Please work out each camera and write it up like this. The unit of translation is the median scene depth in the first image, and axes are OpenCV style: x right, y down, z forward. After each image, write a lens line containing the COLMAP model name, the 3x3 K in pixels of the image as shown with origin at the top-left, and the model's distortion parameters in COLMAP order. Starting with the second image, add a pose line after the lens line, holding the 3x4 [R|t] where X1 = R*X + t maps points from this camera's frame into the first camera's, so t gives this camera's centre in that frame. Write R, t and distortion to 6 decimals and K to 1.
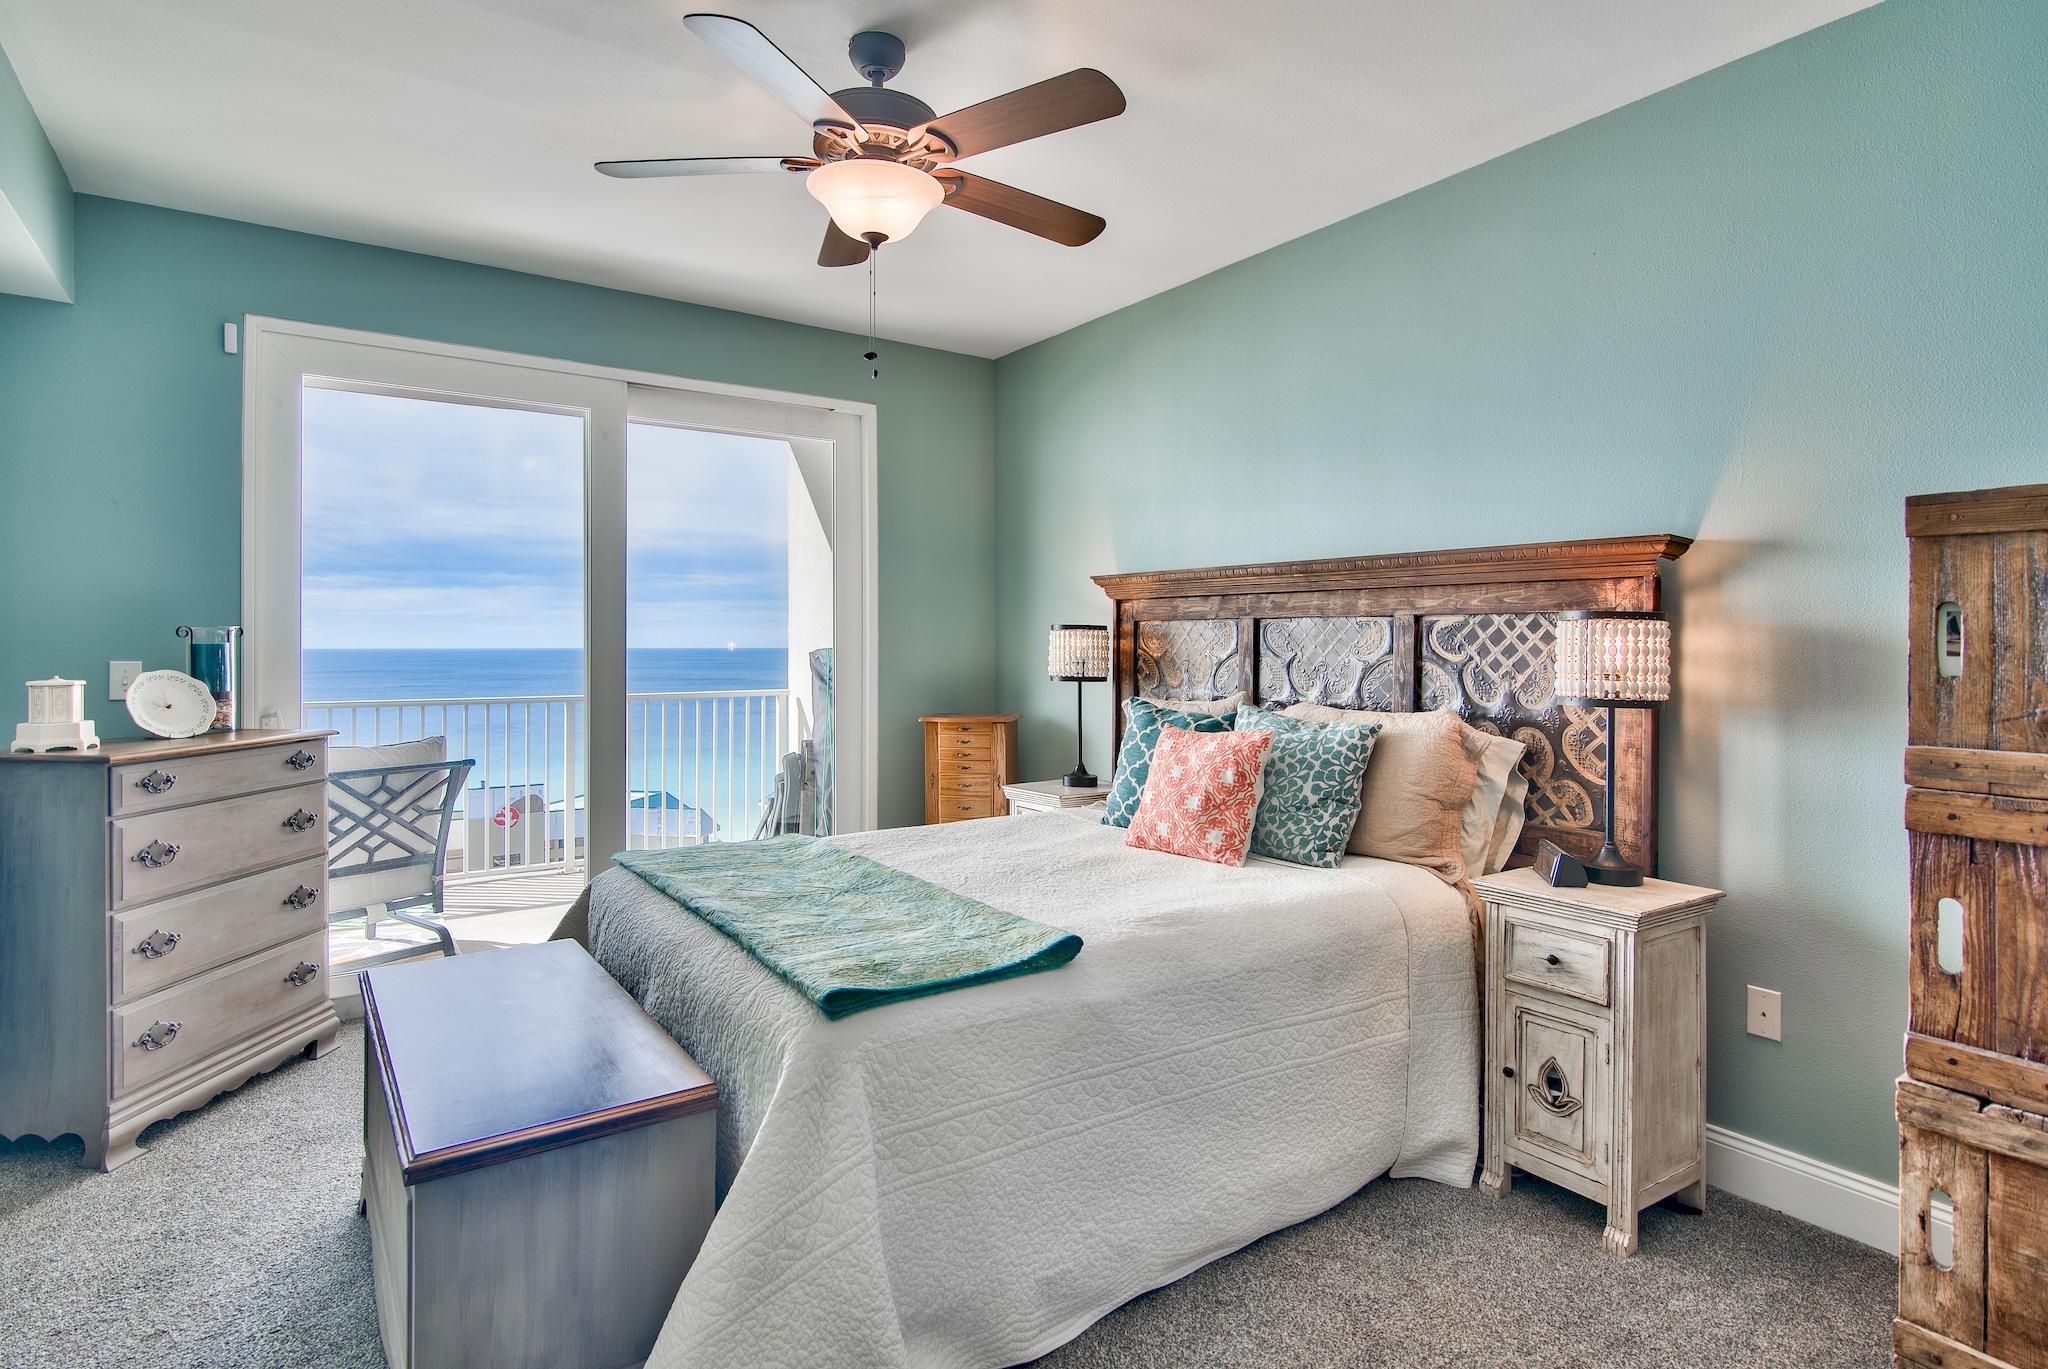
lens RADIAL K [[1090.8, 0, 1022.8], [0, 1090.8, 673.6], [0, 0, 1]] dist [0.001613, -0.000935]
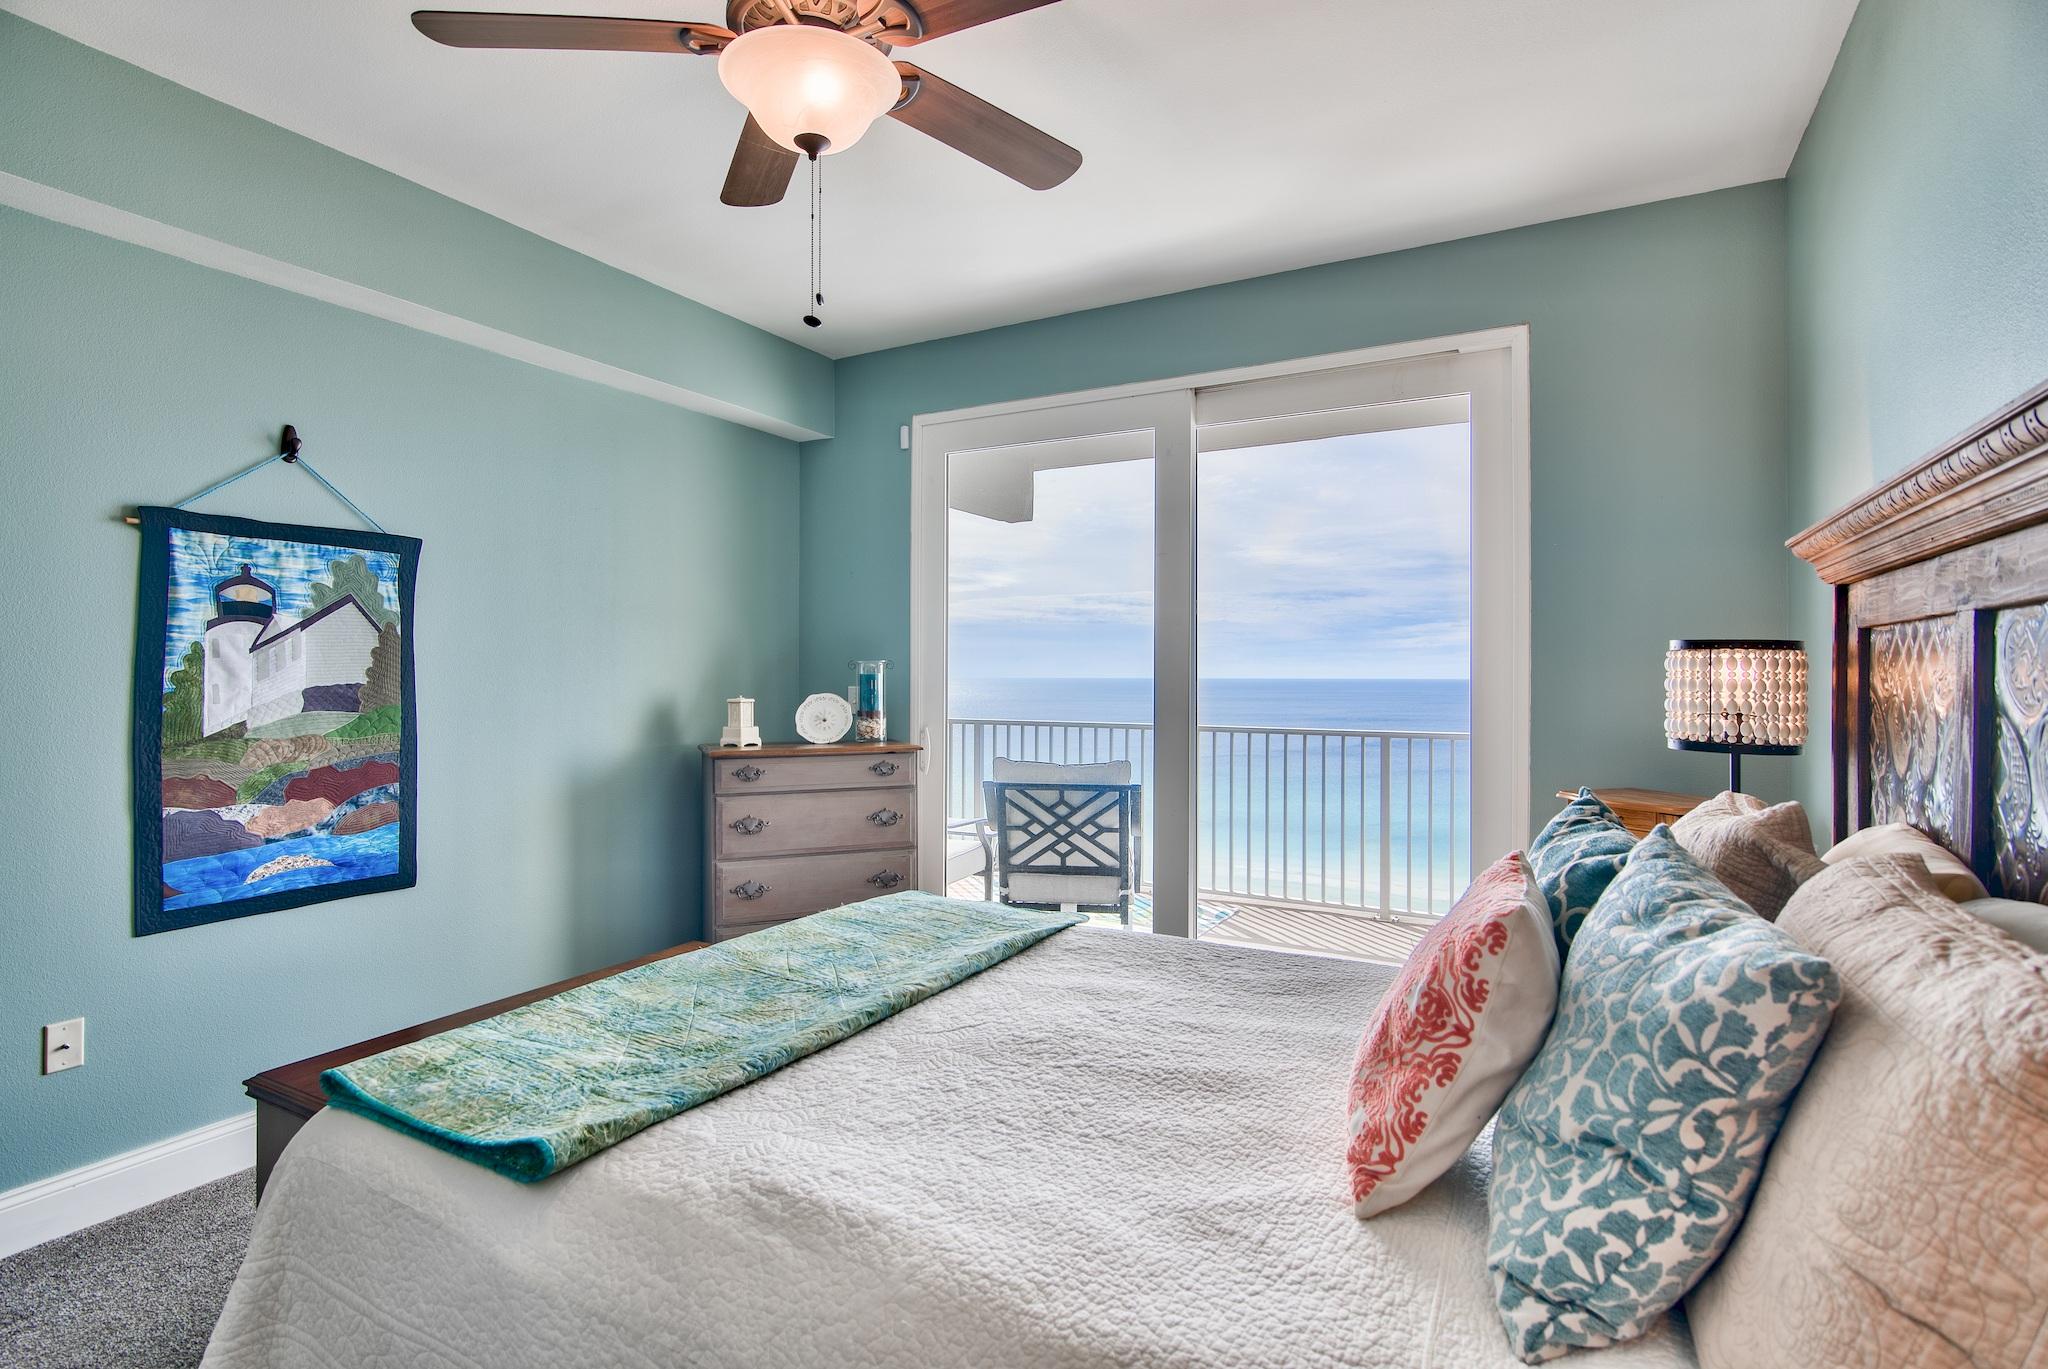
lens RADIAL K [[1018.7, 0, 1018.8], [0, 1018.7, 689.1], [0, 0, 1]] dist [0.001953, 0.000092]
pose [[0.423432, 0.015340, -0.905798, 0.364207], [-0.027624, 0.999610, 0.004015, -0.015562], [0.905507, 0.023322, 0.423691, 0.527818]]
